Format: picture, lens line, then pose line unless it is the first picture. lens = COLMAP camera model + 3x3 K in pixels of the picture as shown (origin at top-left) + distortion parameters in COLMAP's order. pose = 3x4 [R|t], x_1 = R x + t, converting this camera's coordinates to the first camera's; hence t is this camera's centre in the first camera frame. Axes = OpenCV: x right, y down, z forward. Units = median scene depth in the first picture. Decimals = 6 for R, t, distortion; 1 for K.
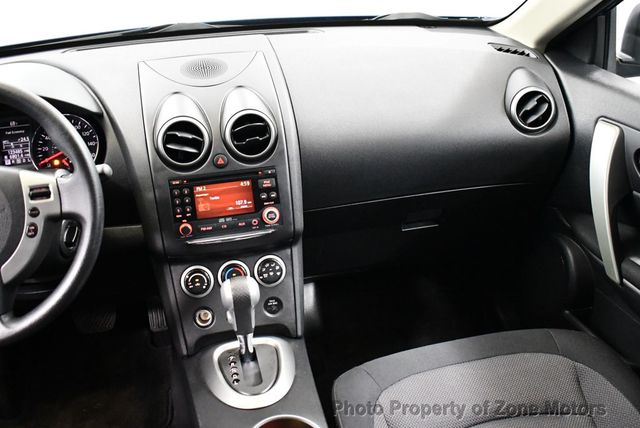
lens RADIAL K [[625.4, 0, 318.9], [0, 625.4, 212.1], [0, 0, 1]] dist [-0.101160, 0.000000]
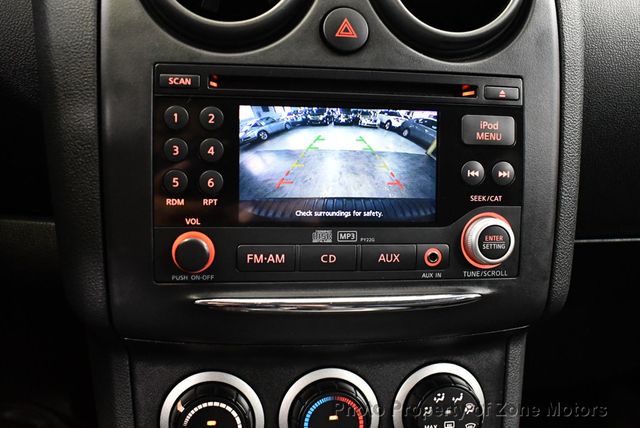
lens RADIAL K [[625.4, 0, 324.1], [0, 625.4, 213.4], [0, 0, 1]] dist [-0.101160, 0.000000]
pose [[0.991415, 0.119851, -0.052277, -0.140663], [-0.122624, 0.991009, -0.053524, 0.017989], [0.045392, 0.059475, 0.997197, 0.711017]]
